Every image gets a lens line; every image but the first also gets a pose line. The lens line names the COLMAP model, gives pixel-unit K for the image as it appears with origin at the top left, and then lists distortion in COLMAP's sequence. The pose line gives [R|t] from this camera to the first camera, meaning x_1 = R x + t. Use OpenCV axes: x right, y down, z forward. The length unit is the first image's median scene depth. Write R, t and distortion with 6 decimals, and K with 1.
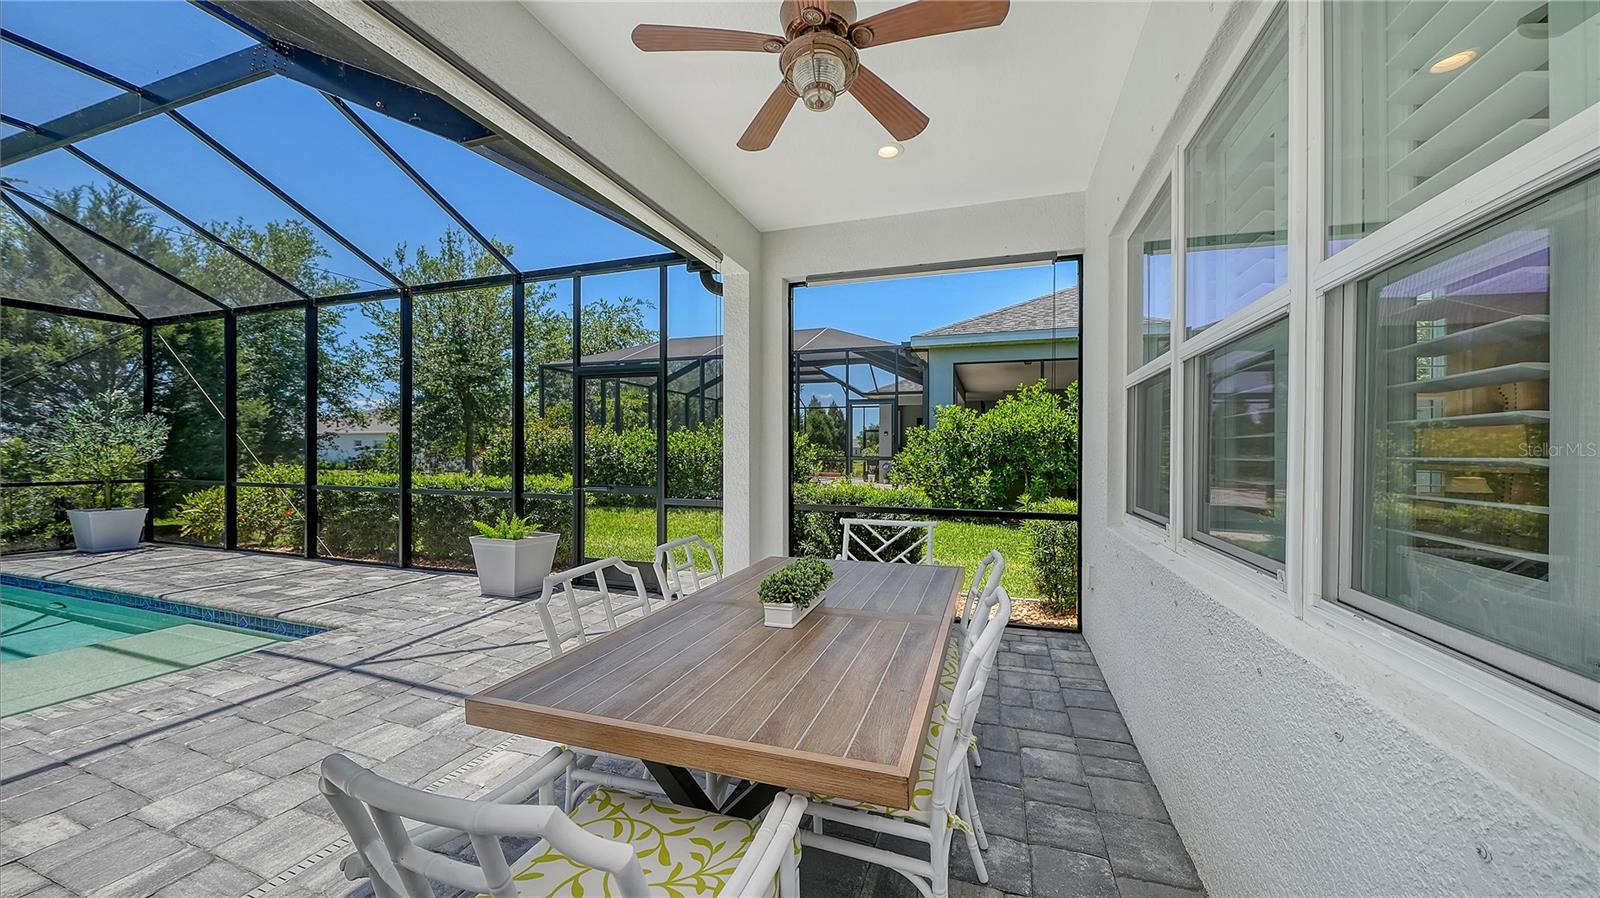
lens RADIAL K [[571.9, 0, 796.7], [0, 571.9, 455.8], [0, 0, 1]] dist [-0.002256, -0.000389]
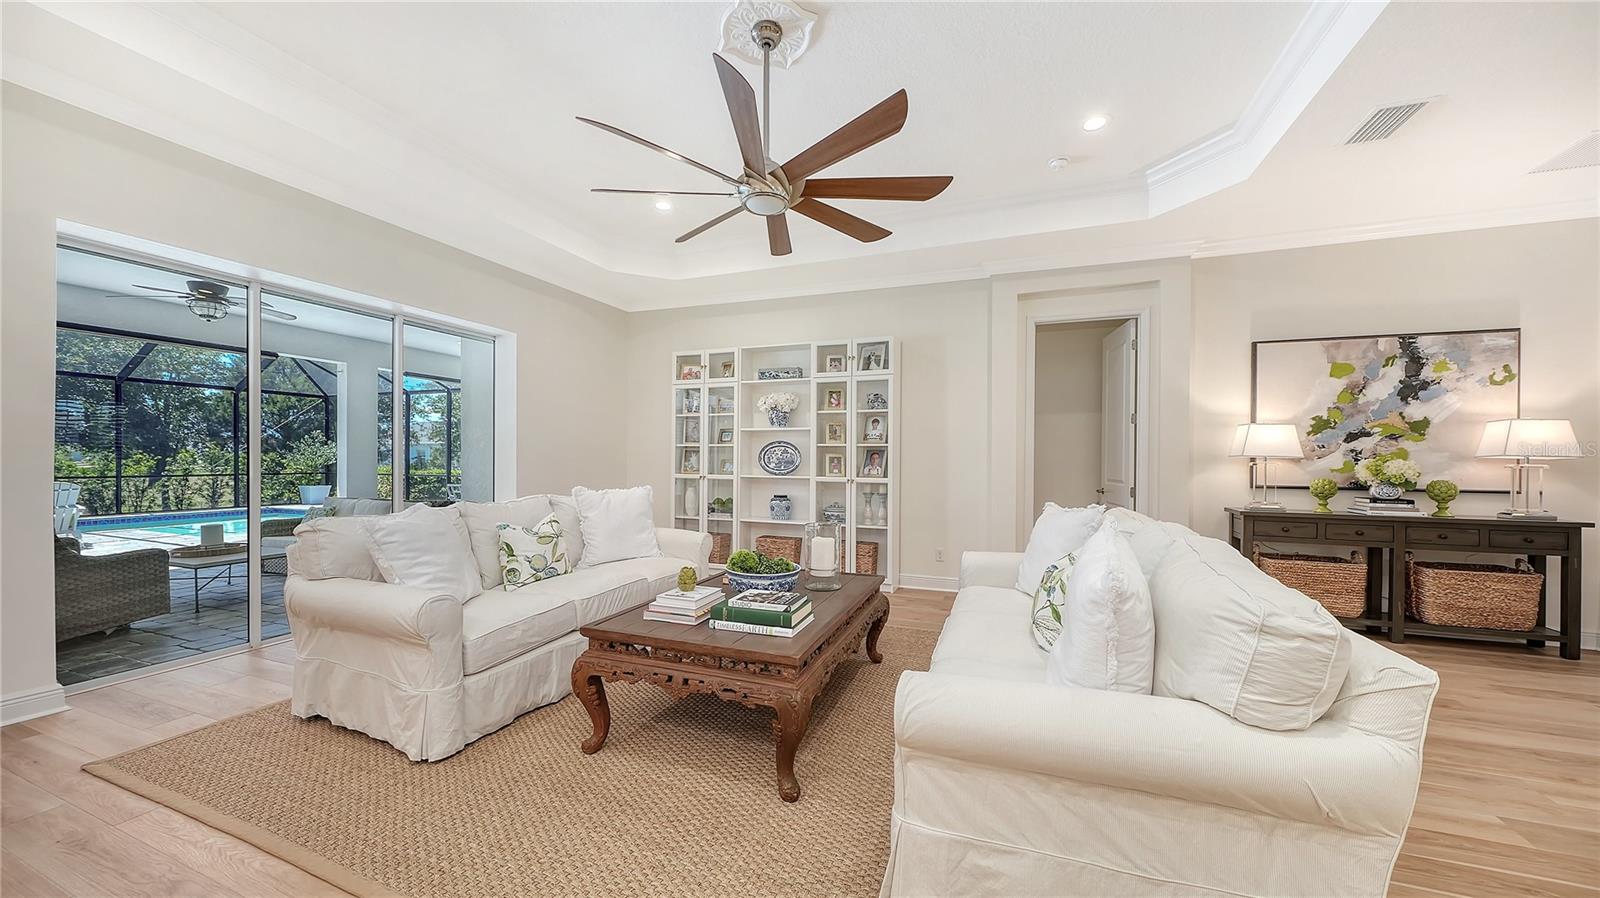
lens RADIAL K [[558.2, 0, 805.1], [0, 558.2, 456.1], [0, 0, 1]] dist [-0.000848, -0.000374]
pose [[0.999572, -0.001328, -0.029214, 0.729039], [0.000974, 0.999926, -0.012136, 0.009393], [0.029228, 0.012103, 0.999500, -1.075877]]
